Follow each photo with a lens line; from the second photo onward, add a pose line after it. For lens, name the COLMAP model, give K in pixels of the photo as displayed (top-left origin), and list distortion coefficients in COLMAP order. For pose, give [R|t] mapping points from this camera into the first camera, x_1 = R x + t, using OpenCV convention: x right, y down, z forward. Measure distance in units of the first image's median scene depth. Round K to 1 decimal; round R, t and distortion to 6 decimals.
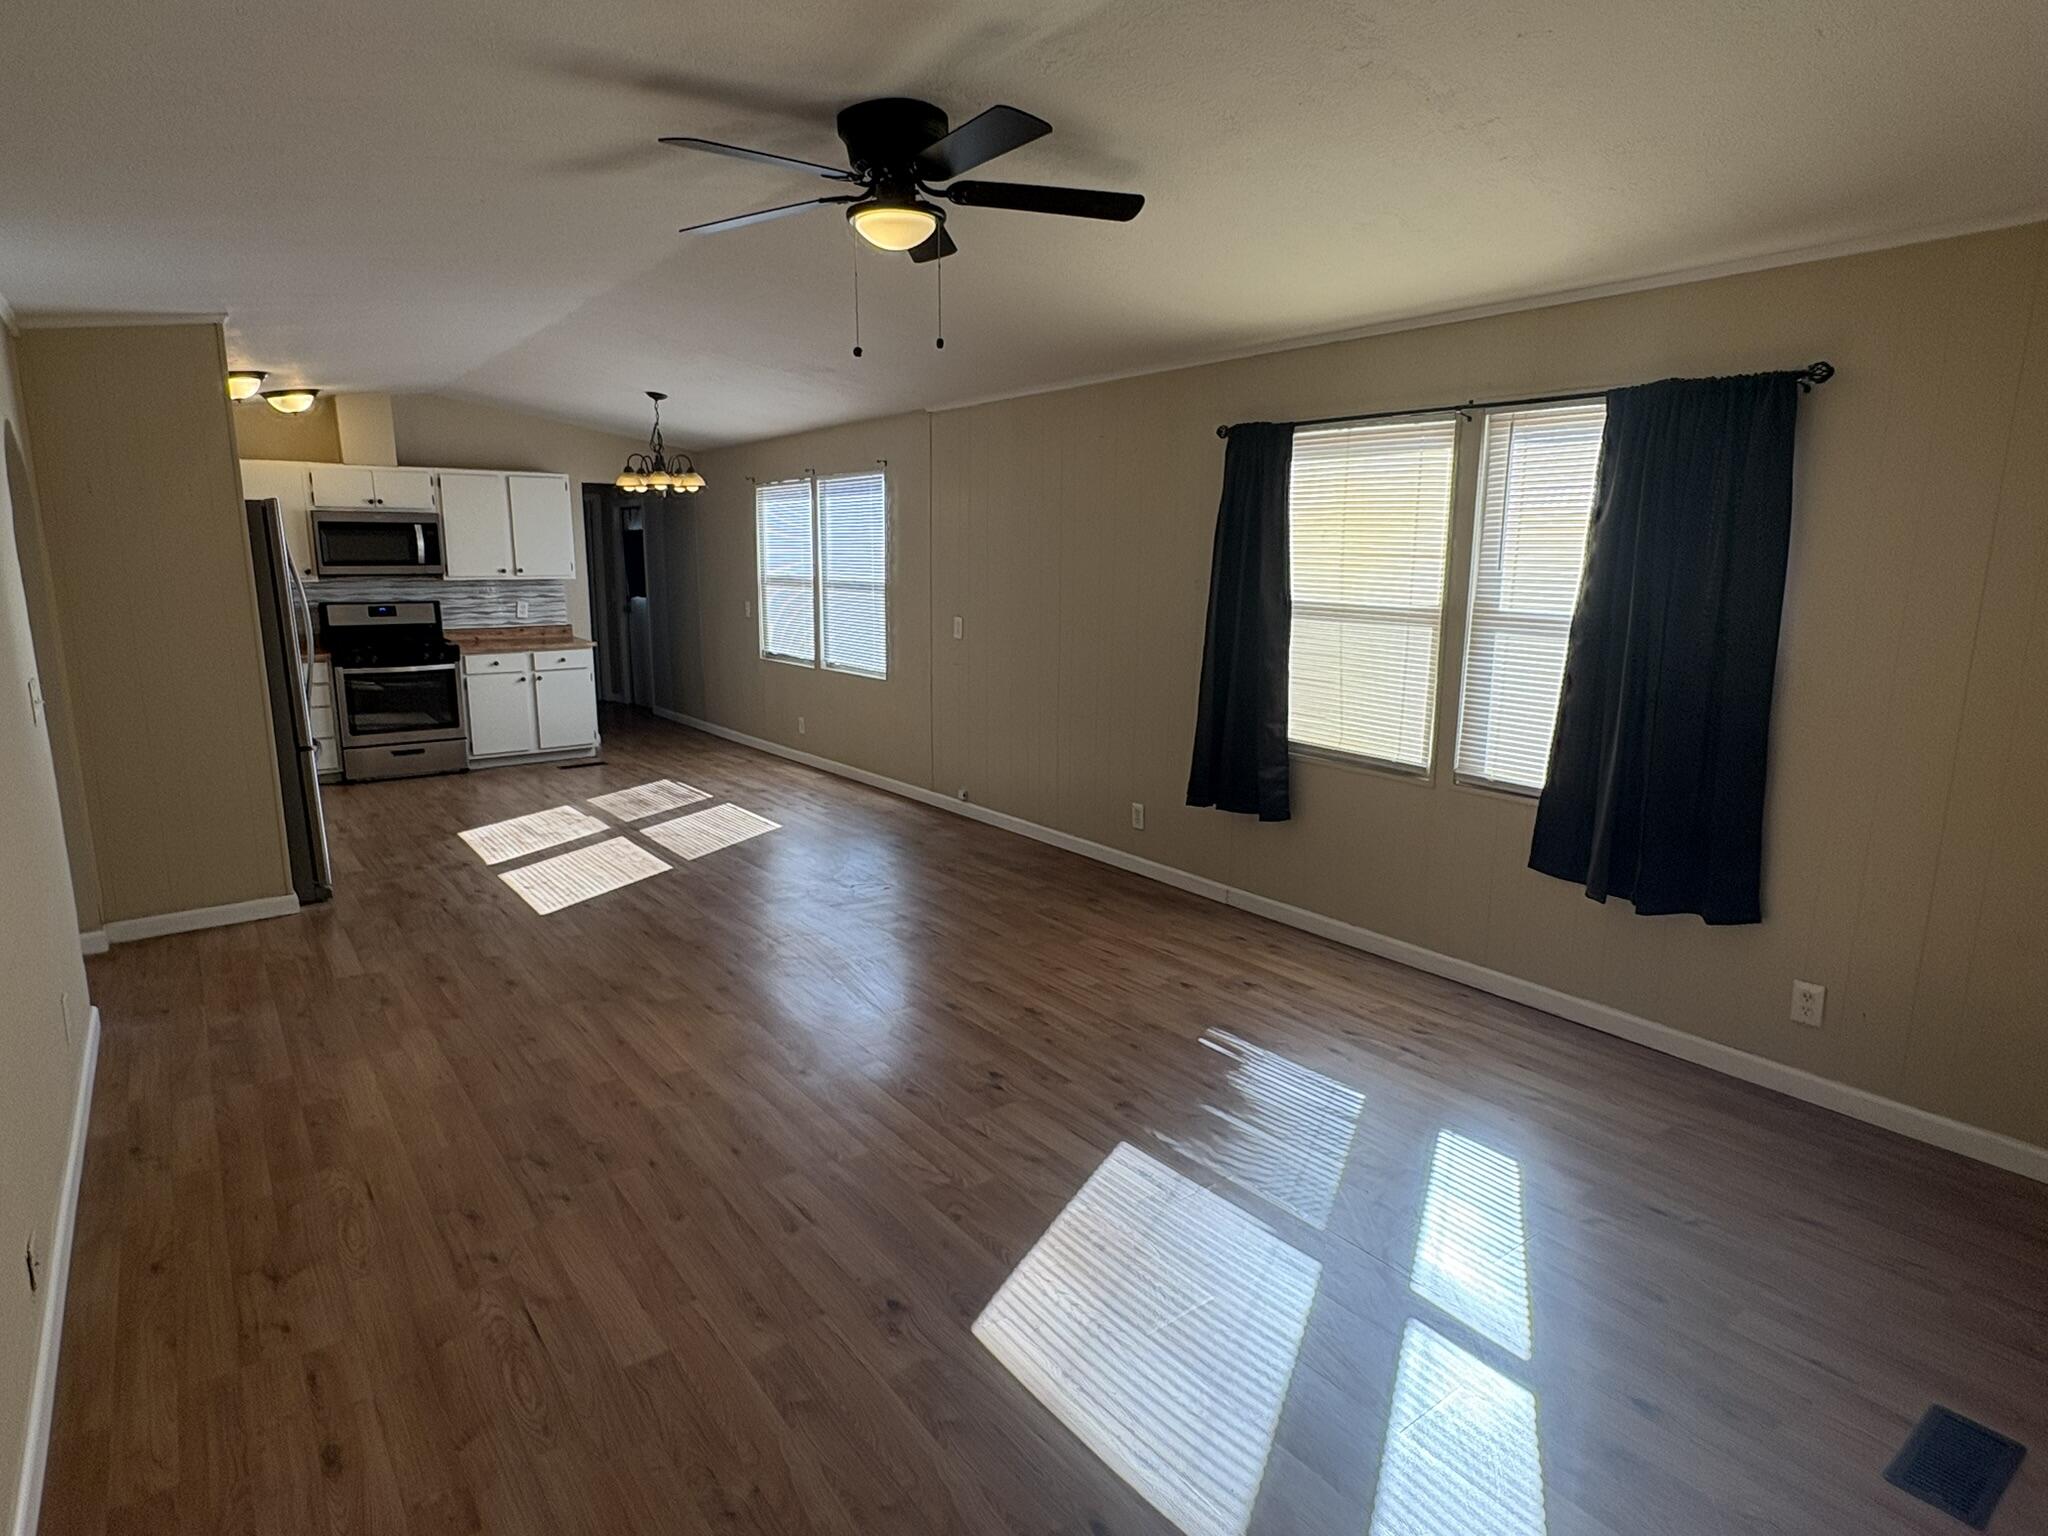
lens RADIAL K [[1111.2, 0, 1030.6], [0, 1111.2, 766.6], [0, 0, 1]] dist [0.003811, 0.000227]
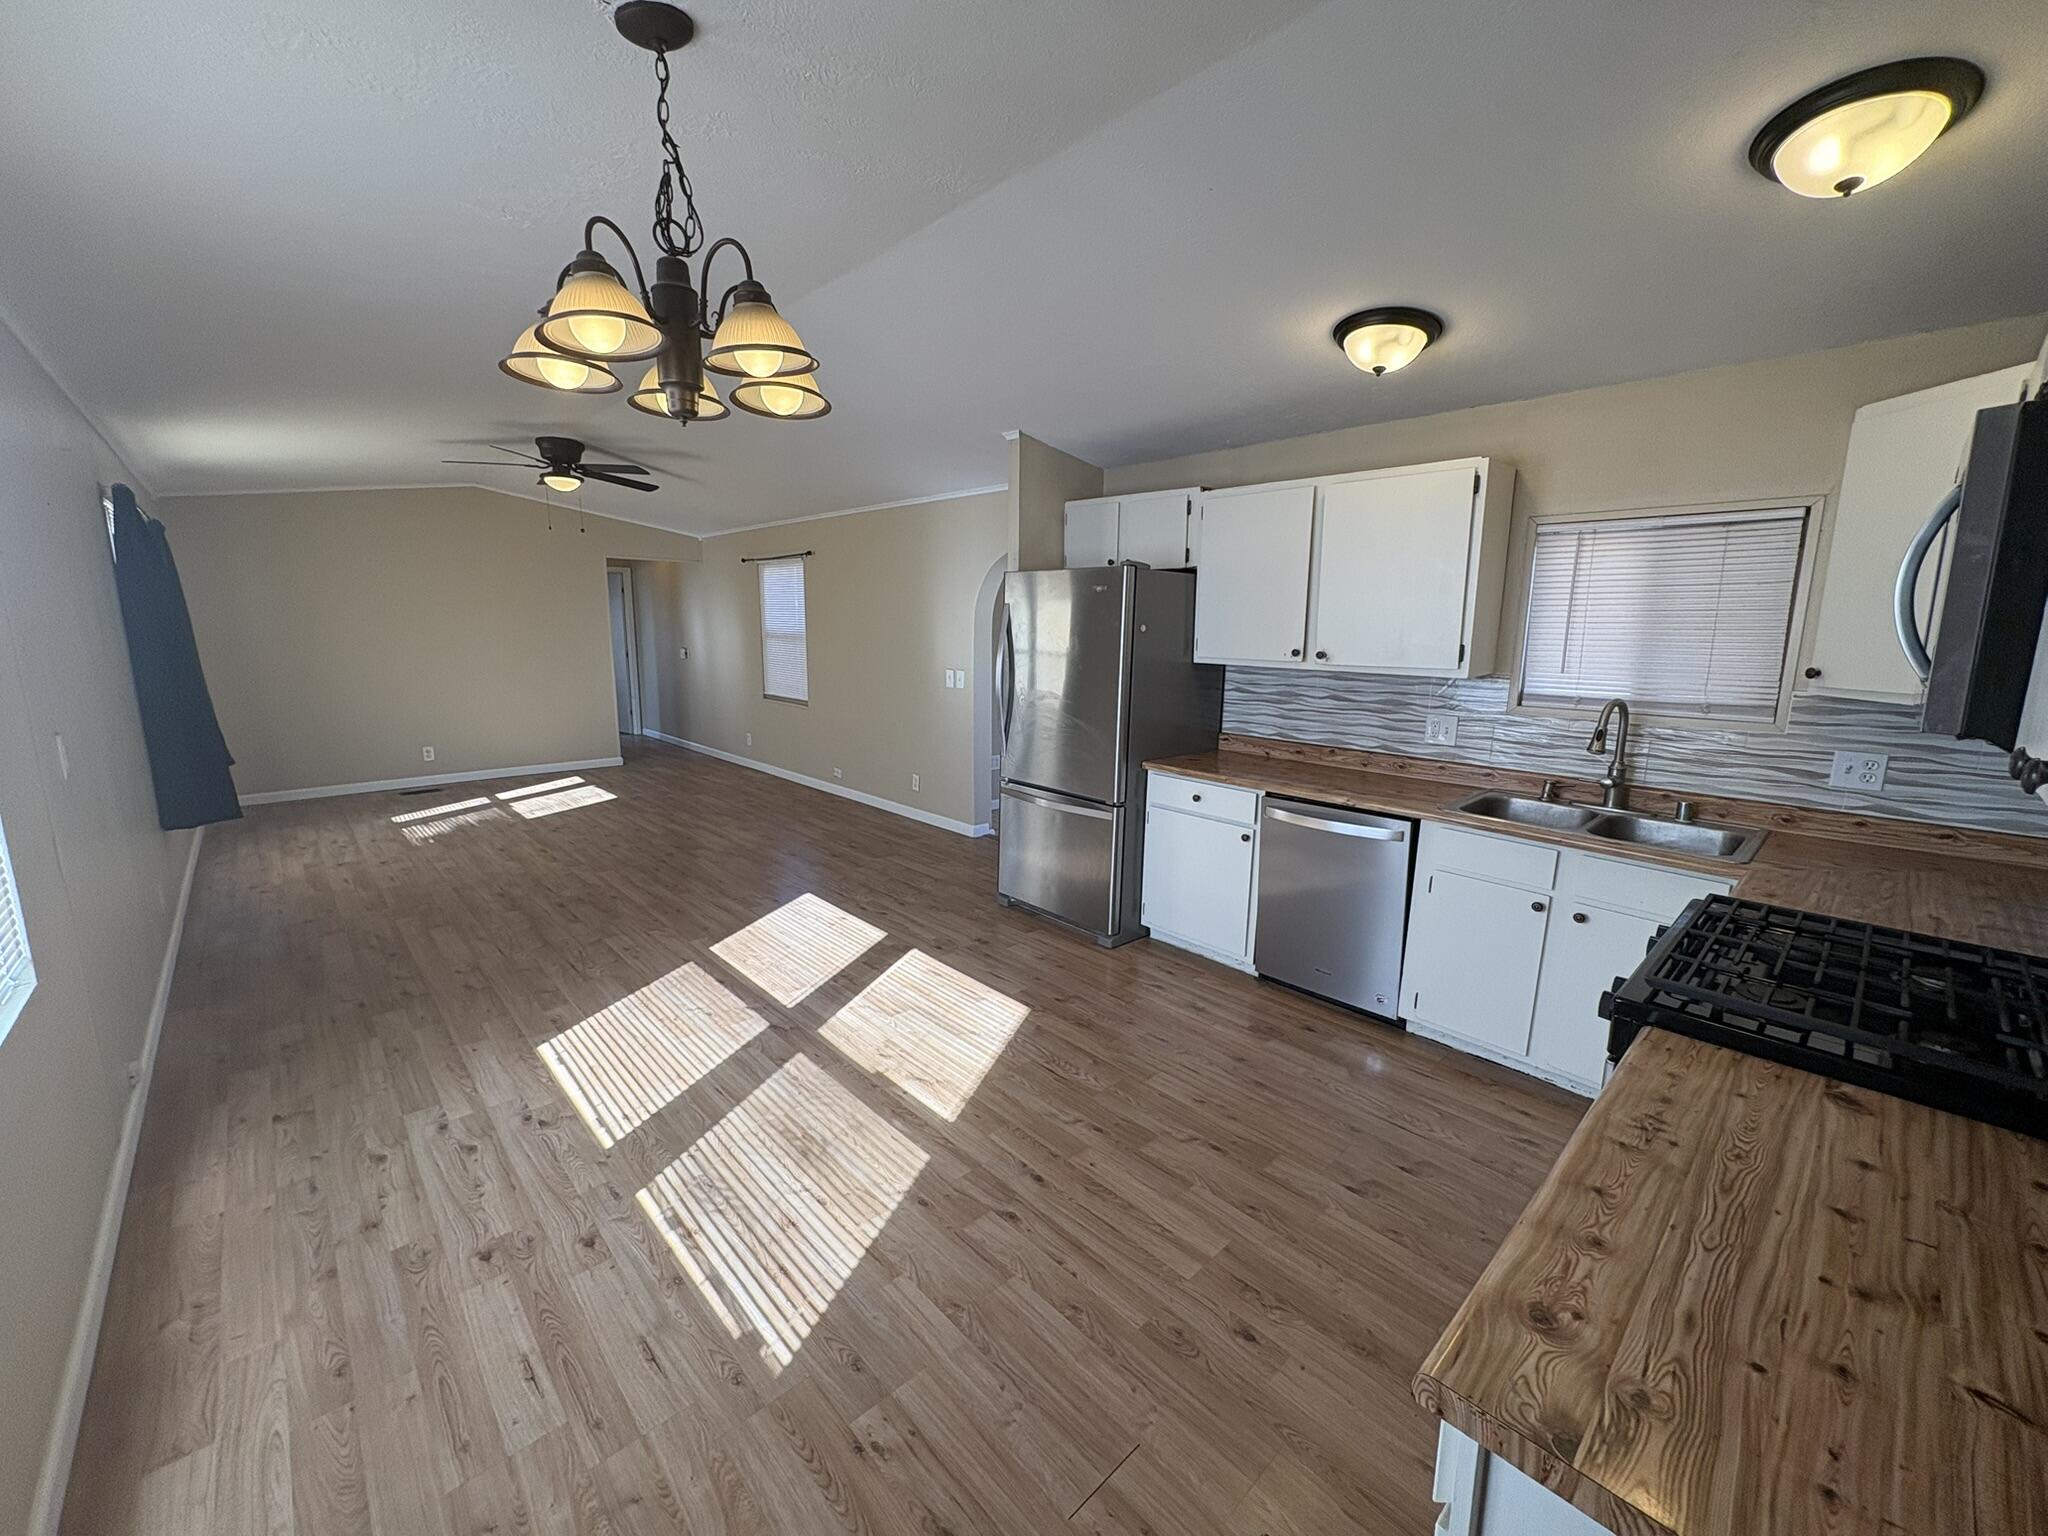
lens RADIAL K [[817.8, 0, 1019.1], [0, 817.8, 768.0], [0, 0, 1]] dist [-0.001328, -0.000177]
pose [[-0.995843, 0.002208, -0.091064, -0.371942], [-0.031470, 0.929812, 0.366687, -0.221069], [0.085482, 0.368029, -0.925877, 1.148618]]
